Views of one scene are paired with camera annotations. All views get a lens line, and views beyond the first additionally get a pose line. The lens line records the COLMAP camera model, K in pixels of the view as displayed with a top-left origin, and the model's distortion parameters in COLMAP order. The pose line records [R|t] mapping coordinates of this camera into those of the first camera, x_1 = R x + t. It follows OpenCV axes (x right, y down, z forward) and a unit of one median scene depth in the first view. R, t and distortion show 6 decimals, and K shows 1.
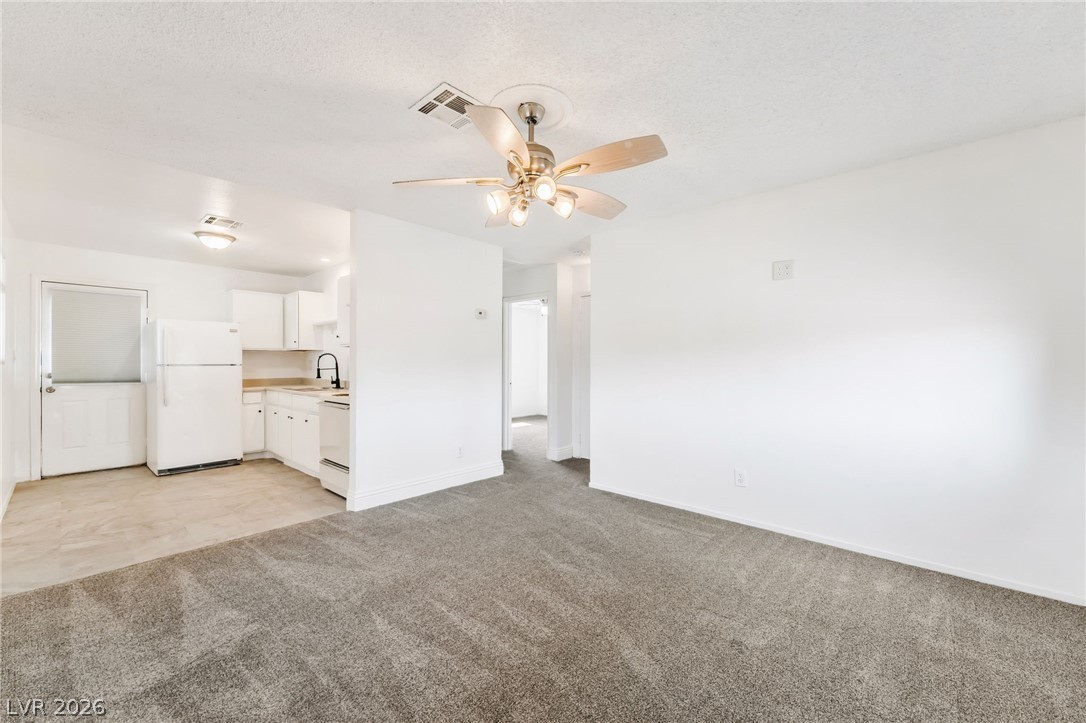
lens RADIAL K [[422.4, 0, 543.0], [0, 422.4, 361.5], [0, 0, 1]] dist [0.001599, 0.000247]
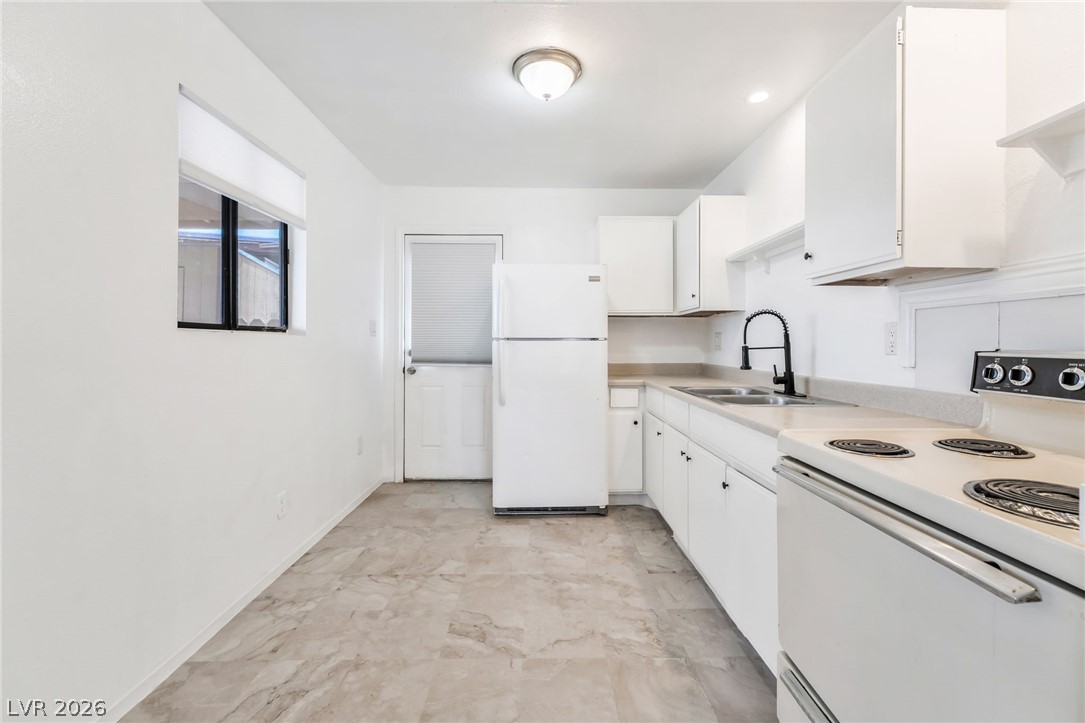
lens RADIAL K [[438.8, 0, 541.6], [0, 438.8, 345.7], [0, 0, 1]] dist [0.000475, 0.000184]
pose [[0.659604, 0.005771, -0.751591, -0.330030], [0.000268, 0.999969, 0.007914, 0.011924], [0.751613, -0.005422, 0.659582, 0.546962]]
